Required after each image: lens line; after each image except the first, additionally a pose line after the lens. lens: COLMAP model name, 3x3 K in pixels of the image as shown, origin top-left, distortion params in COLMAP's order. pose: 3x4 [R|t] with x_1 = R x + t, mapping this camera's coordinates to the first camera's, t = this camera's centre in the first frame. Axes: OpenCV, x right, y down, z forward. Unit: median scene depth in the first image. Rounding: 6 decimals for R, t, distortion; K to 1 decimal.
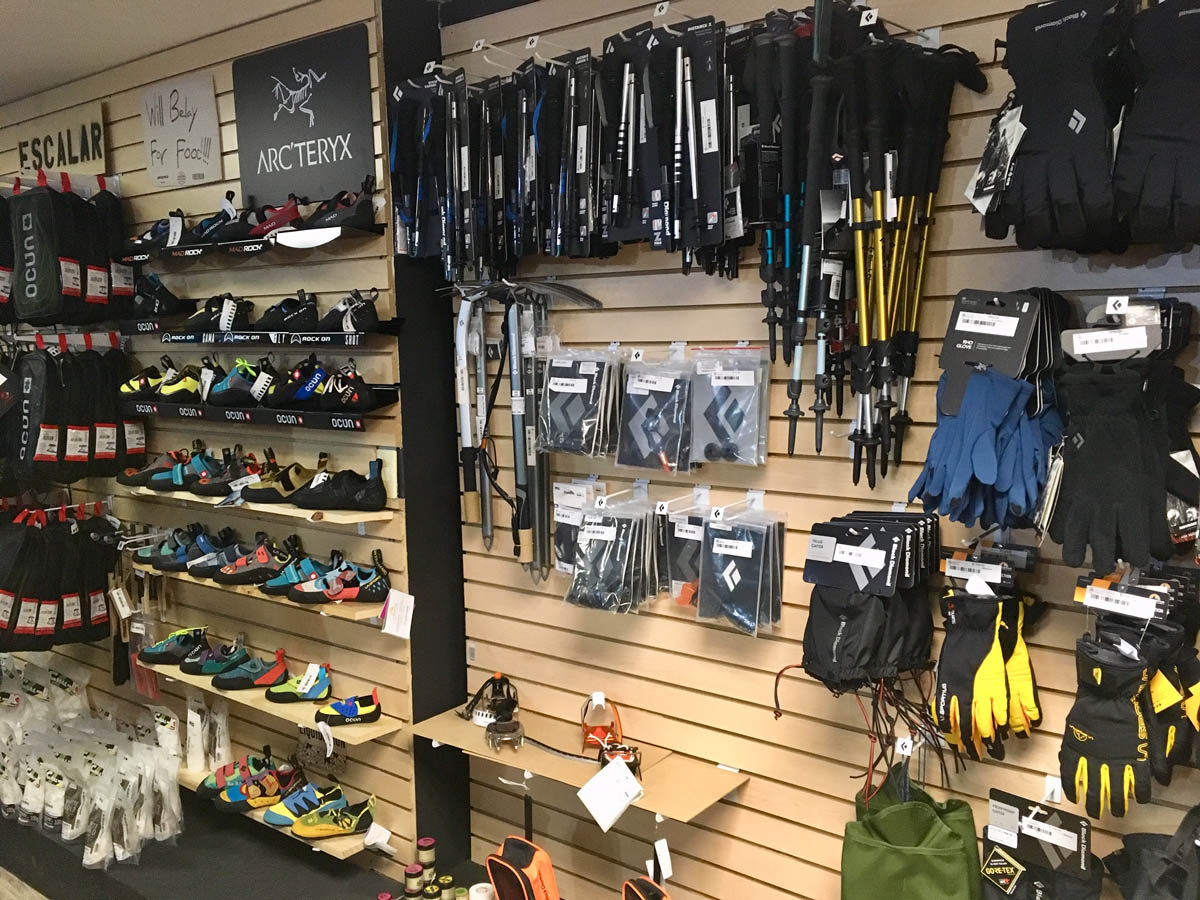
lens RADIAL K [[1033.1, 0, 599.3], [0, 1033.1, 448.0], [0, 0, 1]] dist [0.043636, -0.018461]
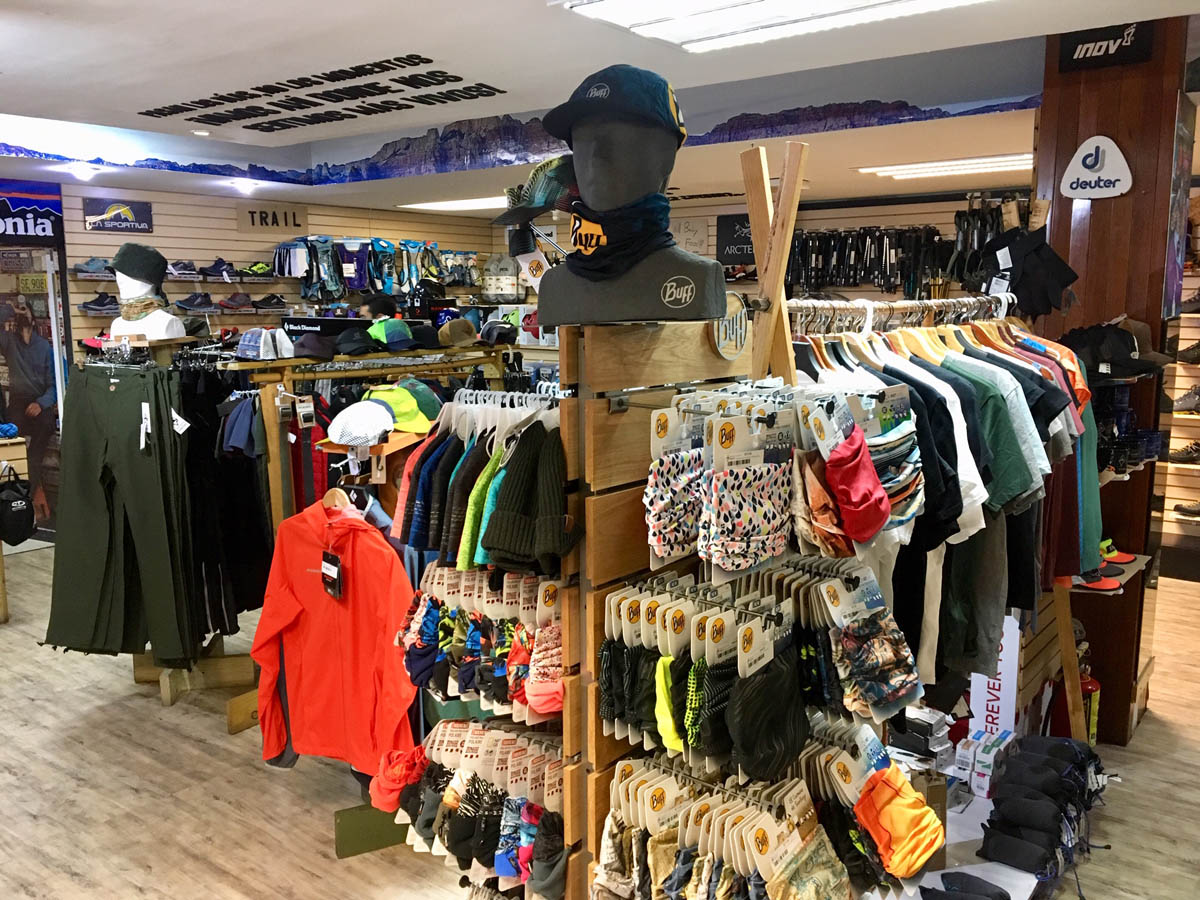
lens RADIAL K [[1033.1, 0, 596.4], [0, 1033.1, 450.2], [0, 0, 1]] dist [0.043636, -0.018461]
pose [[0.999777, 0.018131, -0.010865, -0.917427], [-0.017720, 0.999166, 0.036795, 0.282466], [0.011523, -0.036594, 0.999264, -2.827377]]
